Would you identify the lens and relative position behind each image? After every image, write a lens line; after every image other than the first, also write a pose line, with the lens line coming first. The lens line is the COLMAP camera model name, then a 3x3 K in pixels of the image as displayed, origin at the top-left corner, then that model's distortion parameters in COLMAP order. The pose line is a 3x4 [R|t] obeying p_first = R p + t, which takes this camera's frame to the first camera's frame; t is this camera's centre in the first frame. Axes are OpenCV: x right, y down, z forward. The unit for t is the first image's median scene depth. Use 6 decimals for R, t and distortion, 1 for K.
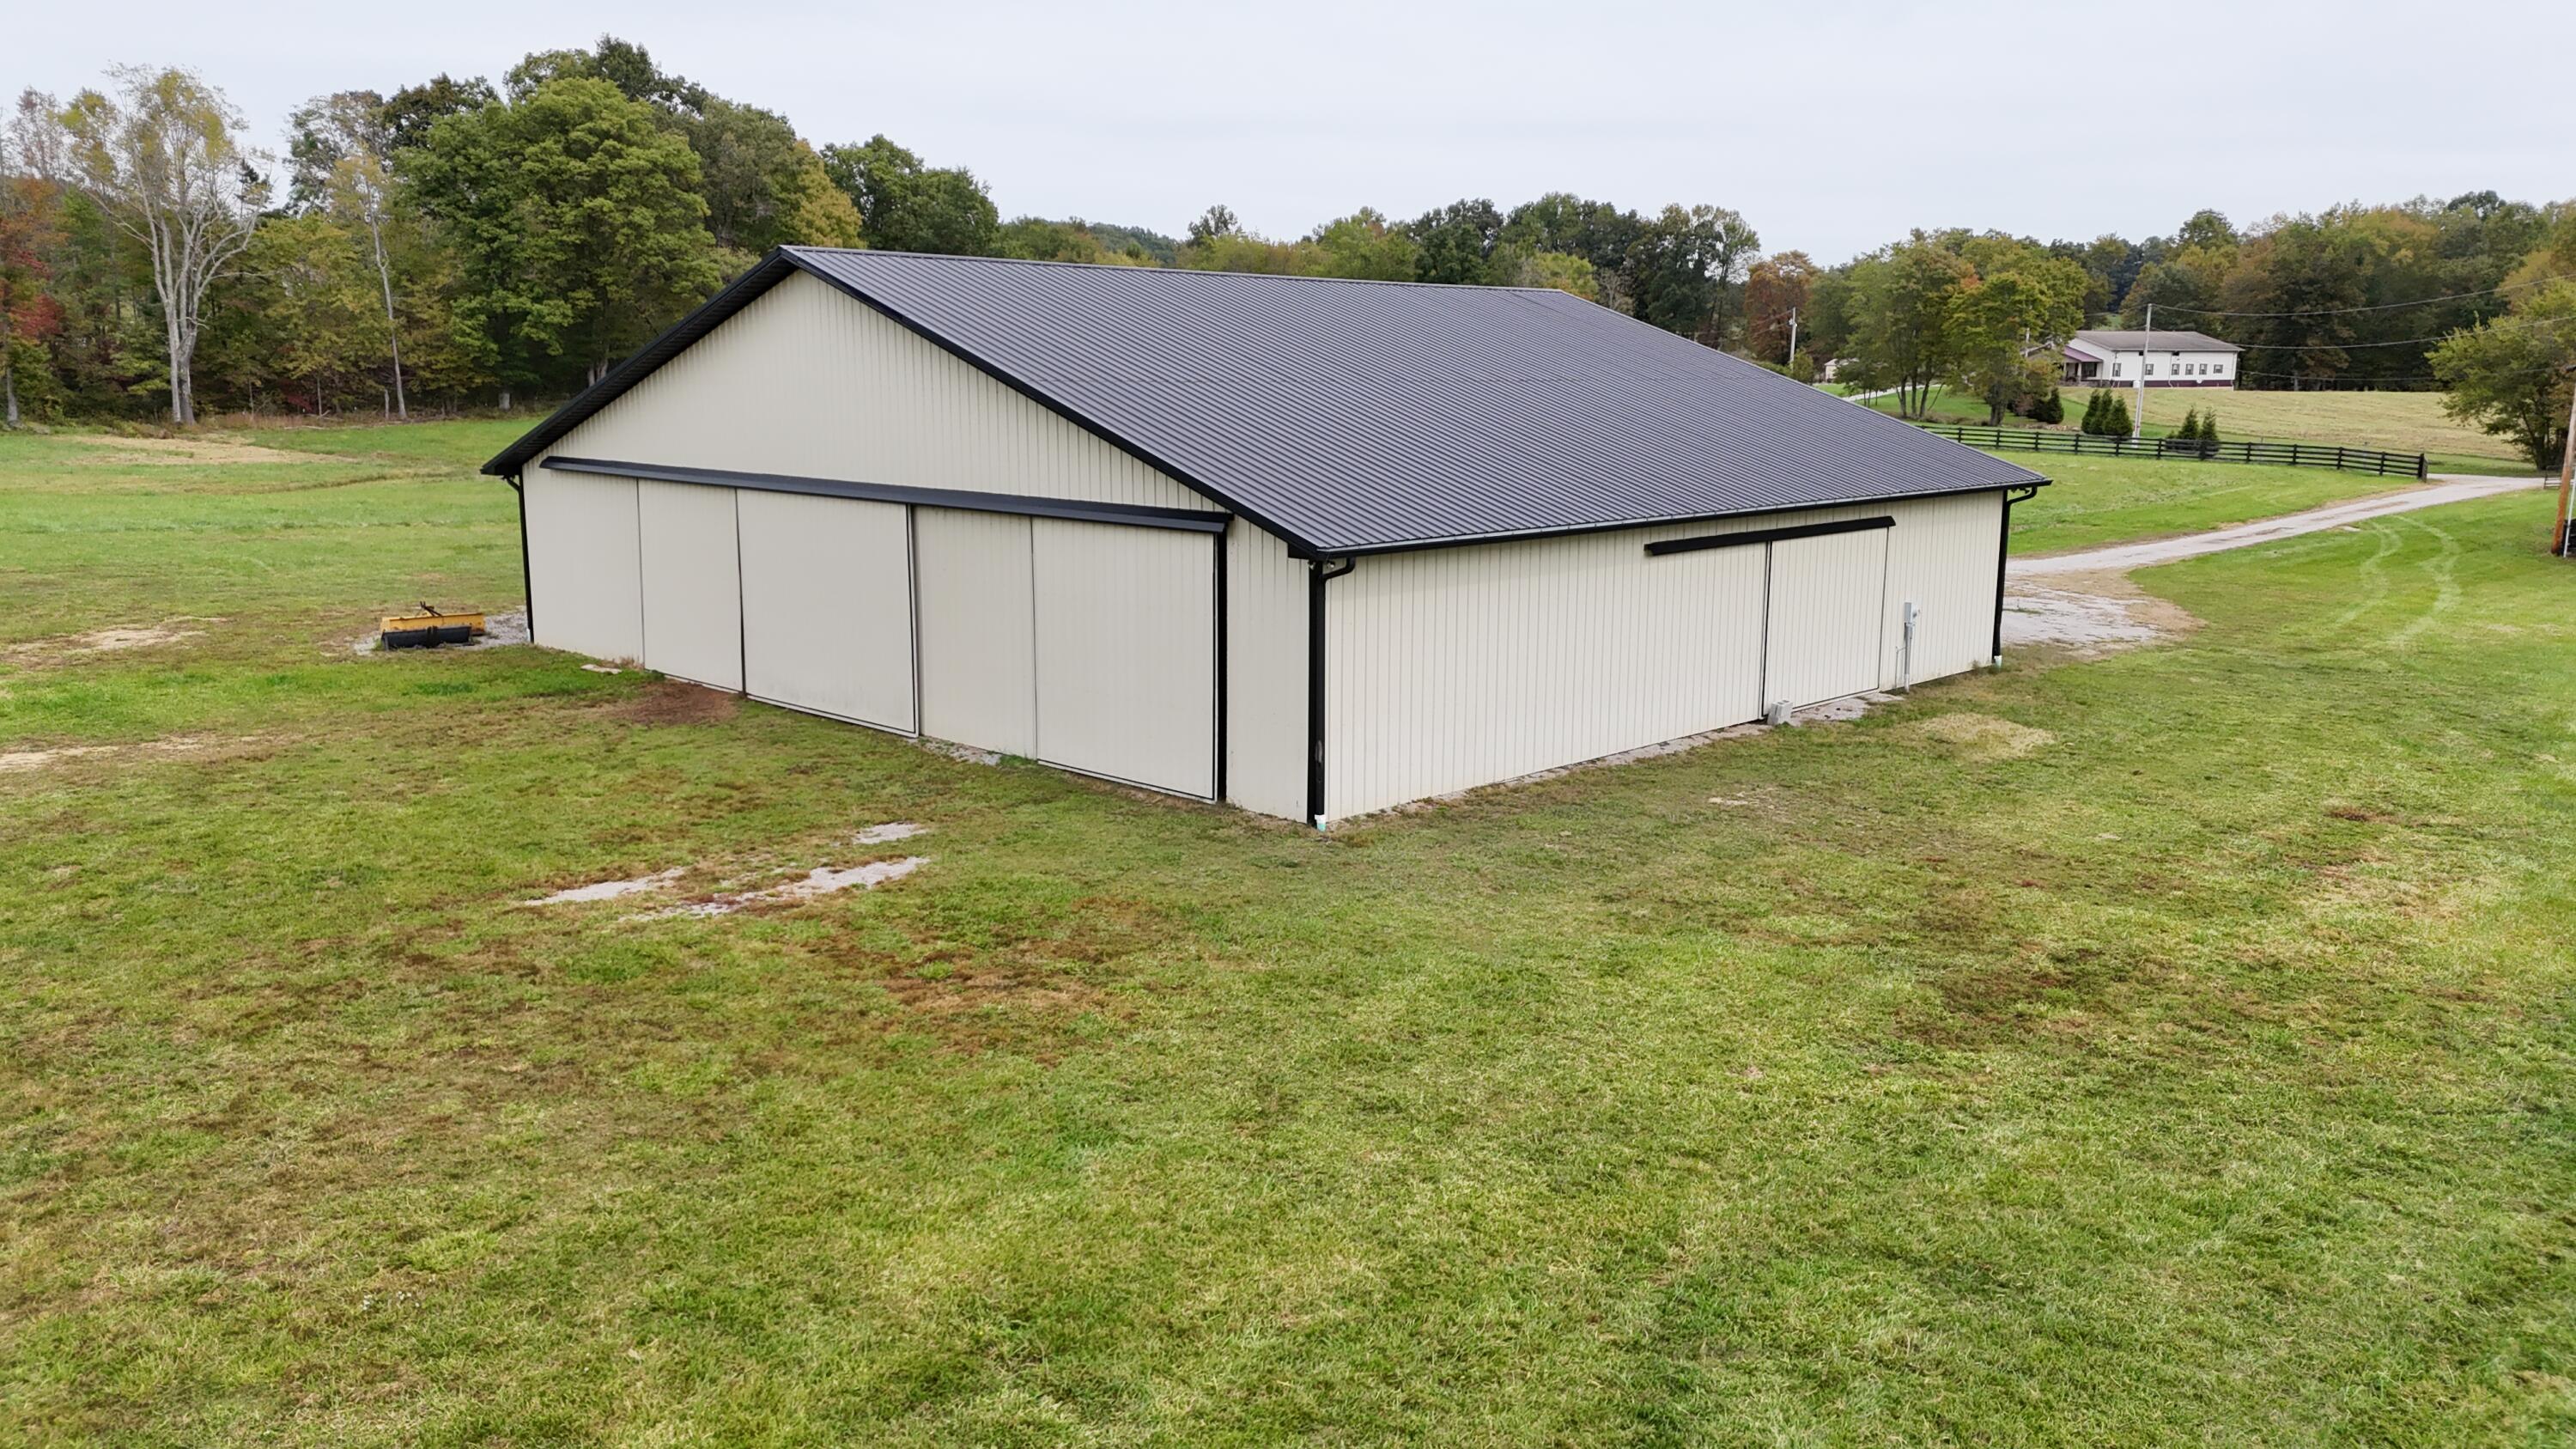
lens RADIAL K [[1876.7, 0, 1280.5], [0, 1876.7, 732.3], [0, 0, 1]] dist [0.073862, -0.069190]
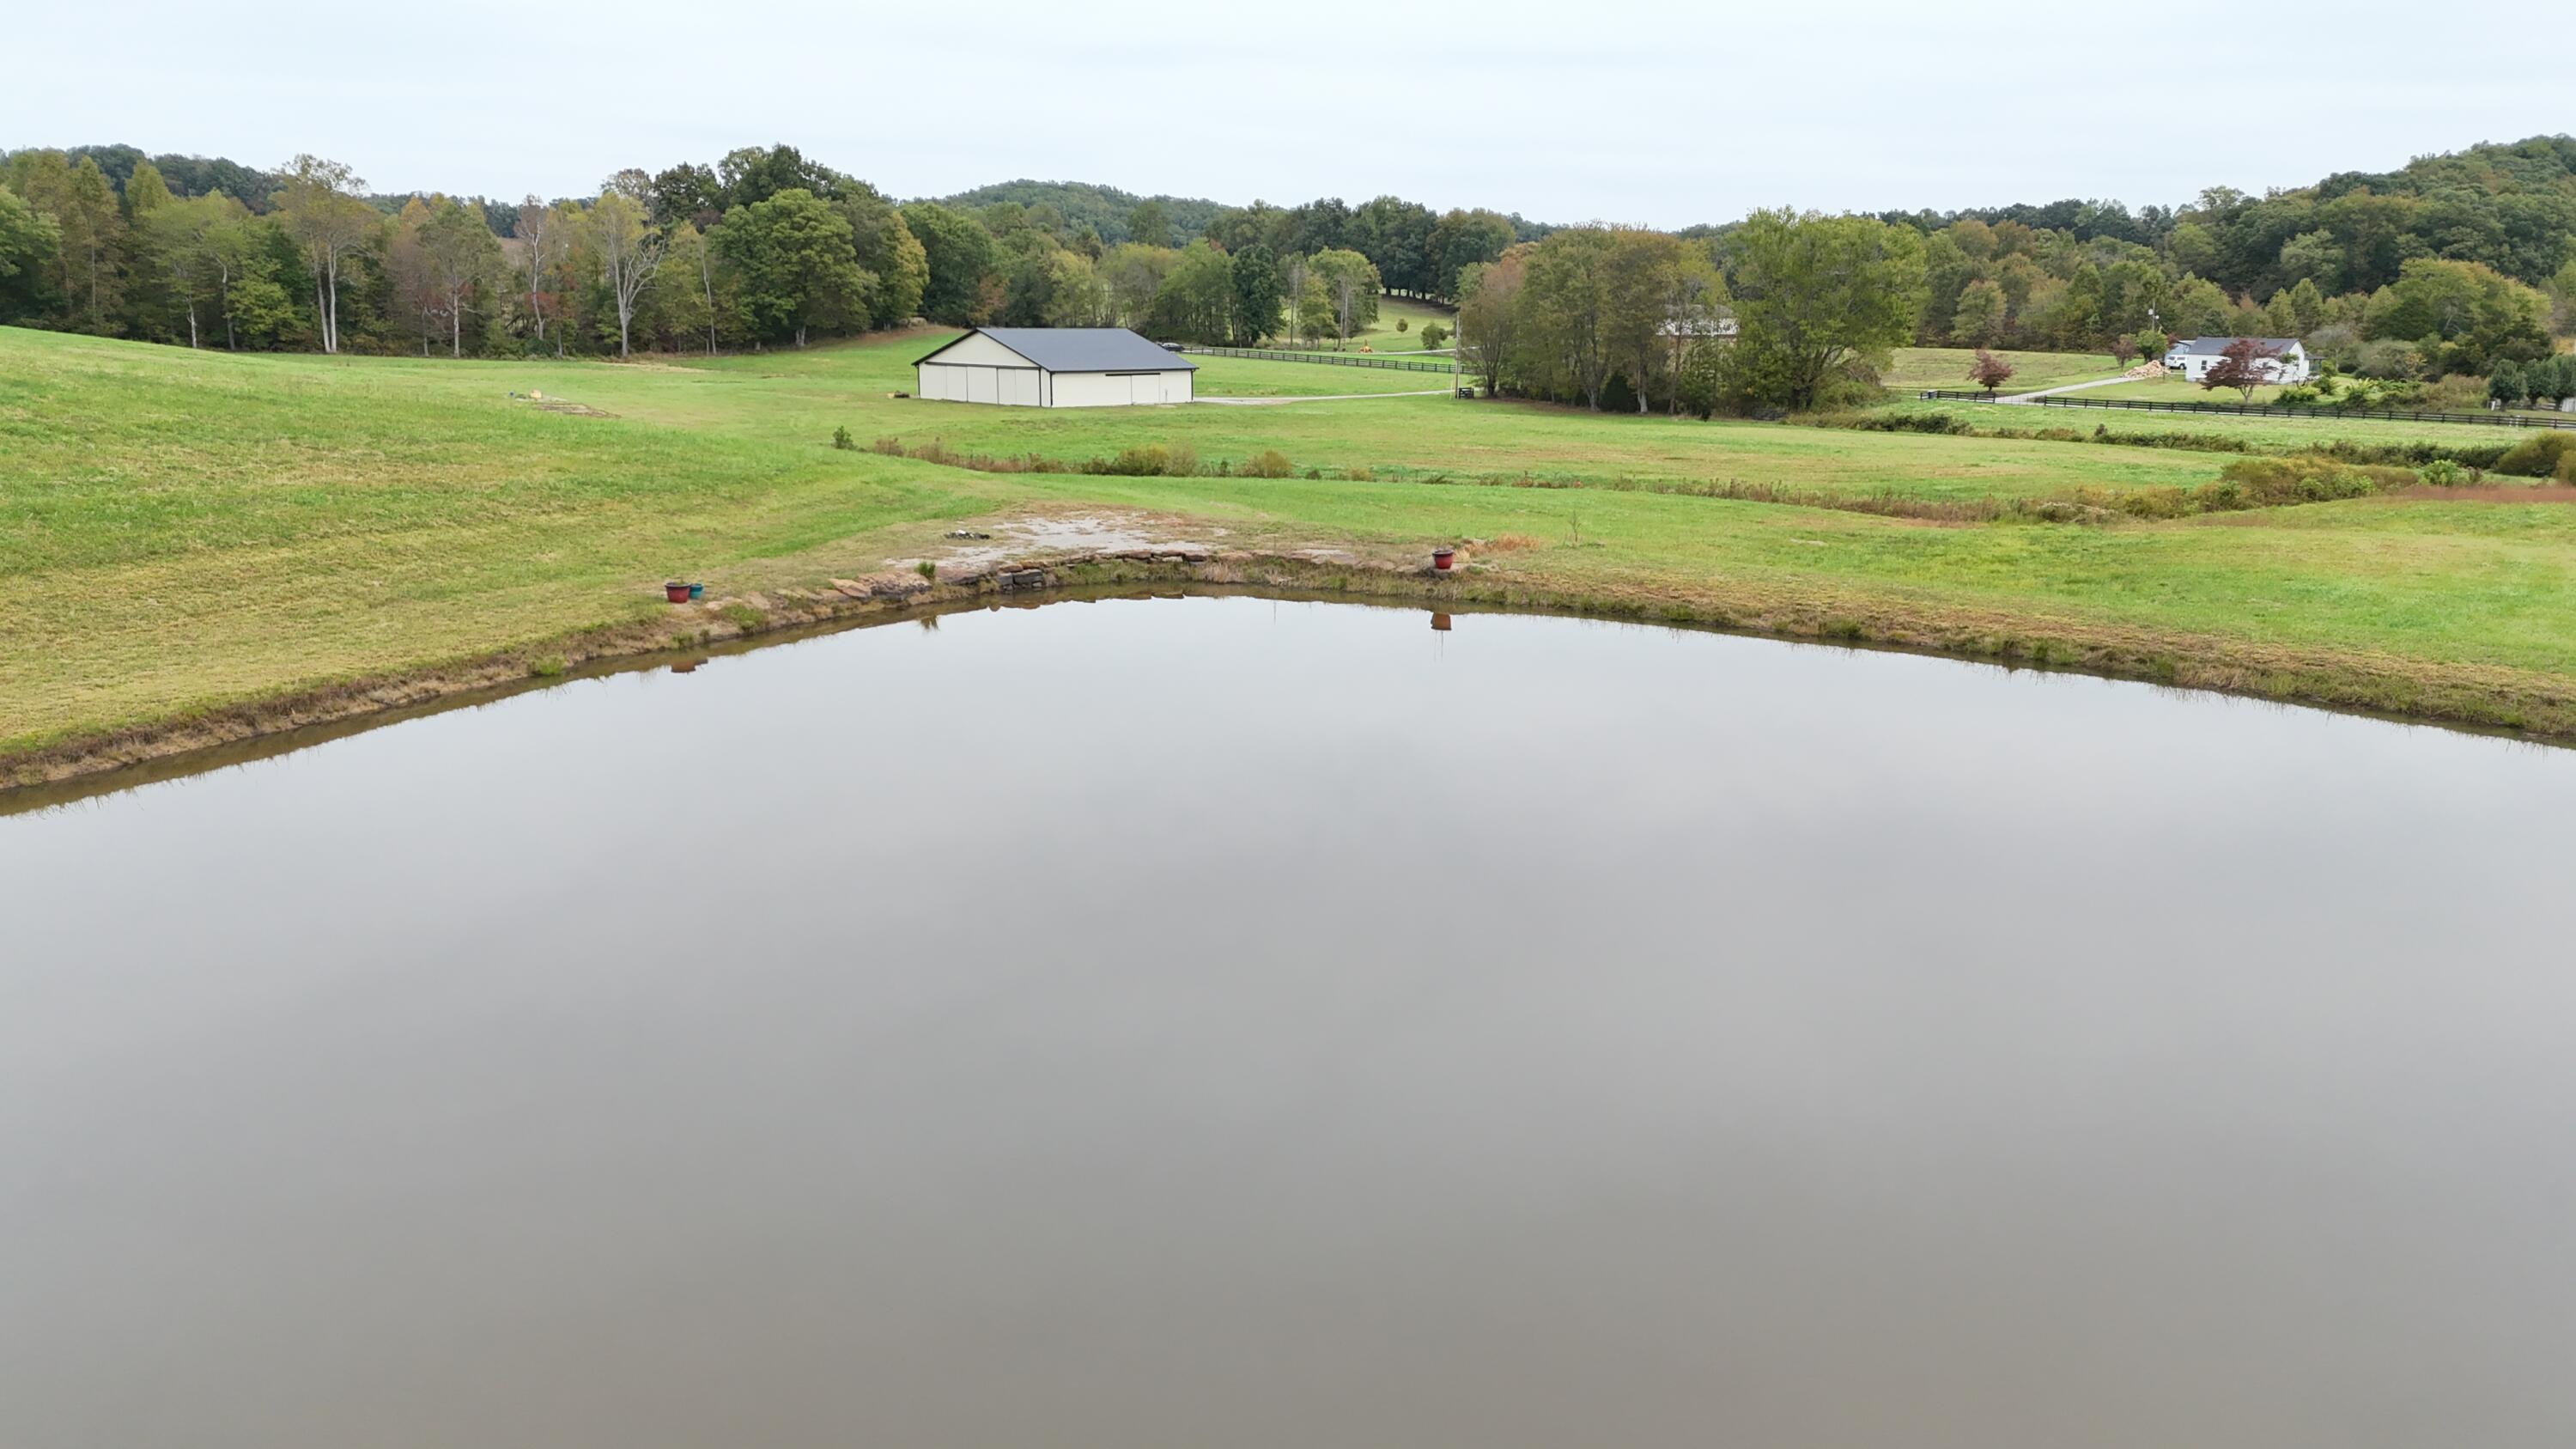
lens RADIAL K [[1876.7, 0, 1280.5], [0, 1876.7, 732.3], [0, 0, 1]] dist [0.073862, -0.069190]
pose [[0.999953, -0.000159, 0.009720, 0.144873], [-0.000147, 0.999504, 0.031500, 0.186862], [-0.009720, -0.031500, 0.999456, -1.114906]]
